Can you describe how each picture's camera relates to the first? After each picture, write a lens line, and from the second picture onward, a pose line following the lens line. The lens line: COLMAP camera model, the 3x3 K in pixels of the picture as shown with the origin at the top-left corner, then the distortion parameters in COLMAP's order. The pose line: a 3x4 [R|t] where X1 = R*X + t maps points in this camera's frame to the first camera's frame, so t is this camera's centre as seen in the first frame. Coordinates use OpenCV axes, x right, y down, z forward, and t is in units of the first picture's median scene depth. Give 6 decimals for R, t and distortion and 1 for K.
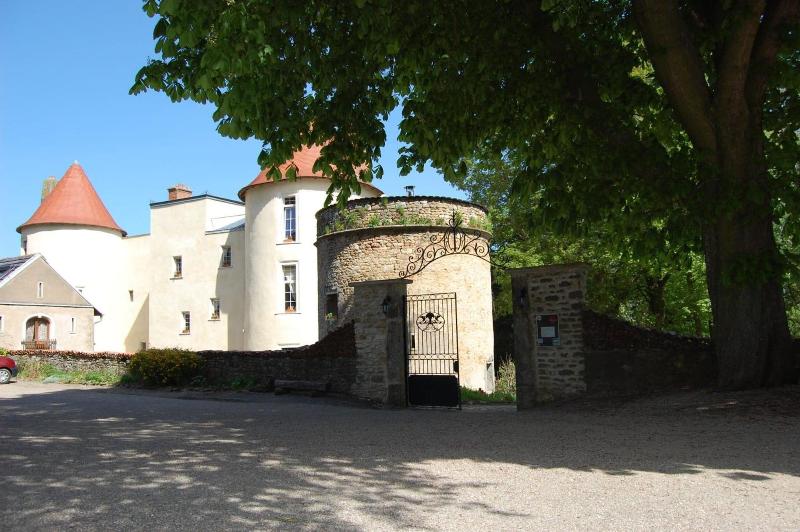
lens RADIAL K [[704.8, 0, 400.8], [0, 704.8, 266.8], [0, 0, 1]] dist [-0.022549, -0.003790]
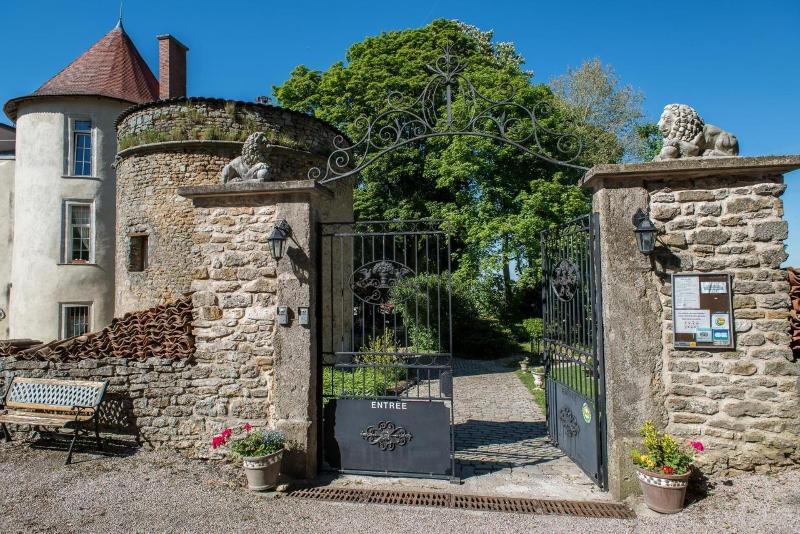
lens RADIAL K [[449.5, 0, 401.0], [0, 449.5, 272.4], [0, 0, 1]] dist [0.005969, 0.000763]
pose [[0.909856, 0.035801, 0.413376, -0.076025], [-0.059894, 0.997169, 0.045468, 0.064949], [-0.410578, -0.066128, 0.909425, 0.828969]]
